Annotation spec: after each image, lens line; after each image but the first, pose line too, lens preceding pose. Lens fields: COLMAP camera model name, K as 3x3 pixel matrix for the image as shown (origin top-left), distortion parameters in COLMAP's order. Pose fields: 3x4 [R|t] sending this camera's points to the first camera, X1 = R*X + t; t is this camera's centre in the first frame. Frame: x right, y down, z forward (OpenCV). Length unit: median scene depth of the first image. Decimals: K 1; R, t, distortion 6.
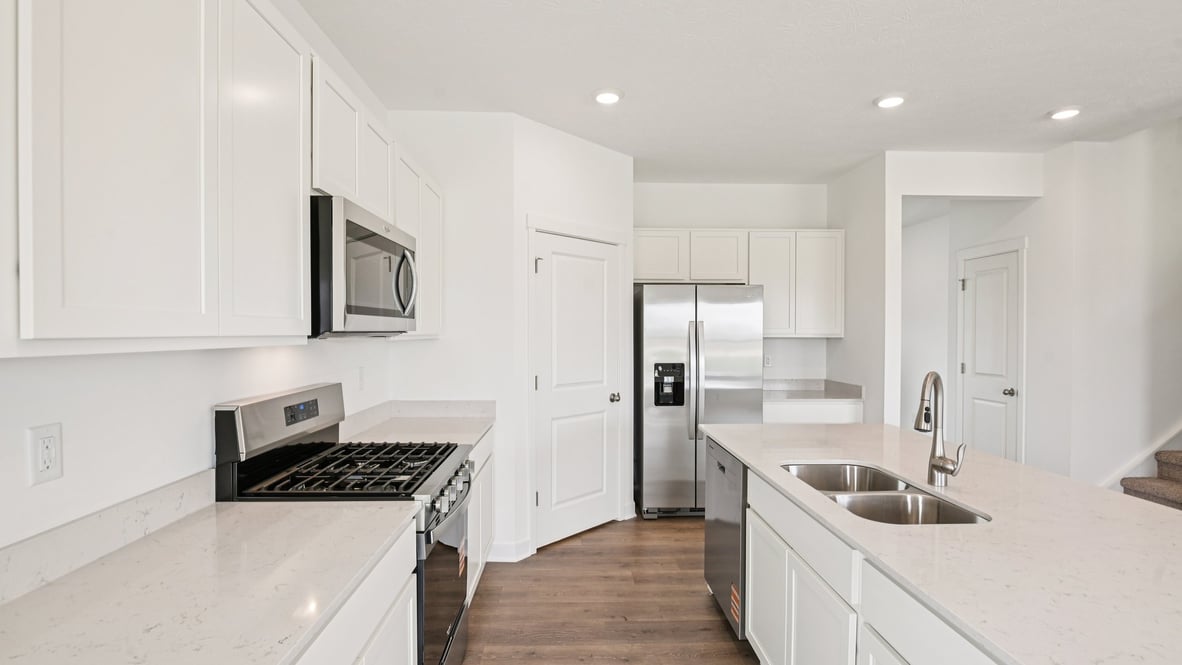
lens RADIAL K [[545.9, 0, 584.1], [0, 545.9, 345.1], [0, 0, 1]] dist [-0.013768, -0.001614]
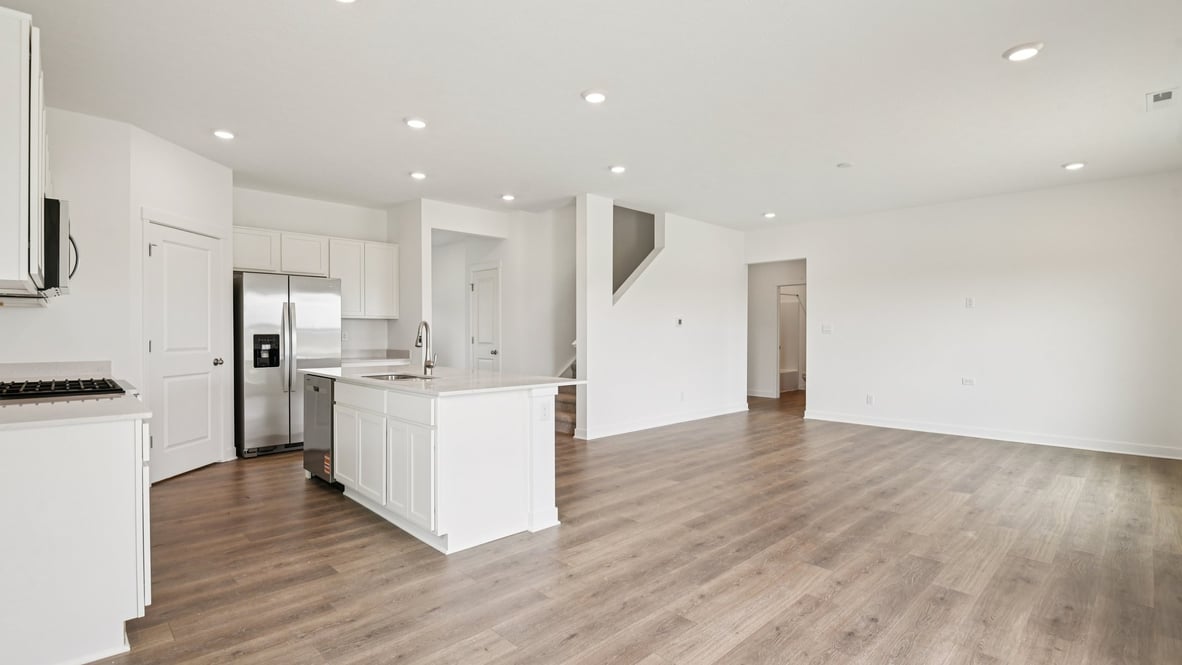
lens RADIAL K [[545.9, 0, 583.5], [0, 545.9, 332.7], [0, 0, 1]] dist [-0.013768, -0.001614]
pose [[0.738134, -0.000253, 0.674654, -0.158640], [0.016227, 0.999717, -0.017379, 0.063777], [-0.674459, 0.023776, 0.737930, -0.459618]]
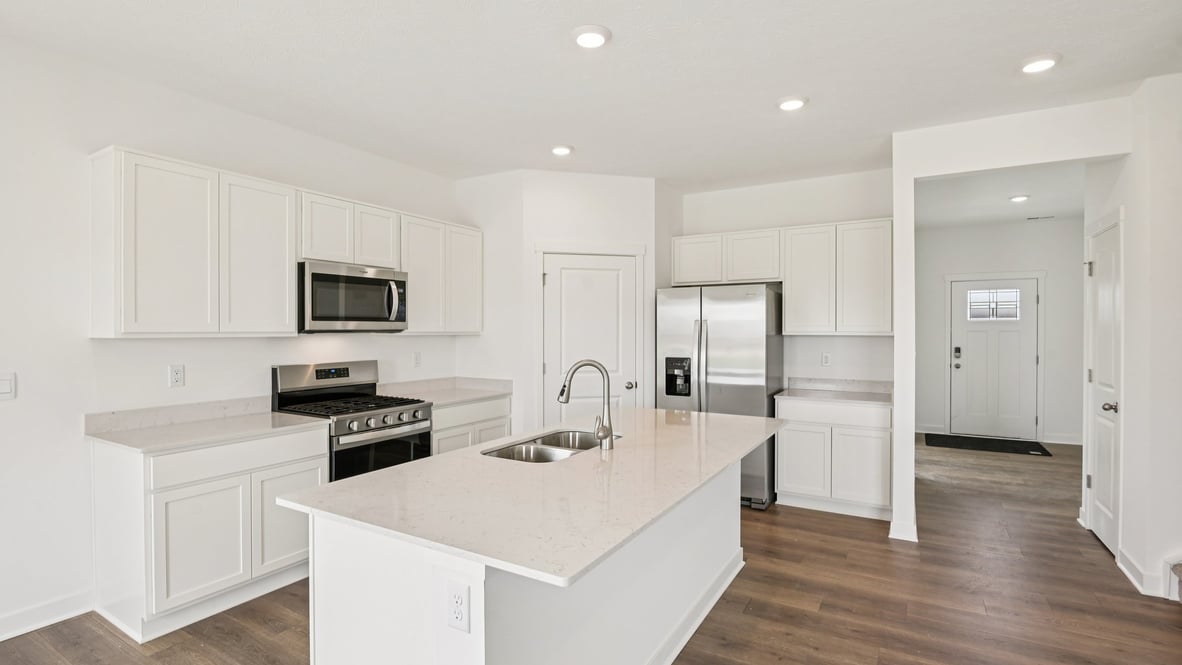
lens RADIAL K [[545.9, 0, 583.8], [0, 545.9, 330.1], [0, 0, 1]] dist [-0.013768, -0.001614]
pose [[0.845241, -0.000268, -0.534385, 0.590785], [-0.012196, 0.999730, -0.019792, 0.001261], [0.534246, 0.023247, 0.845009, -0.050147]]
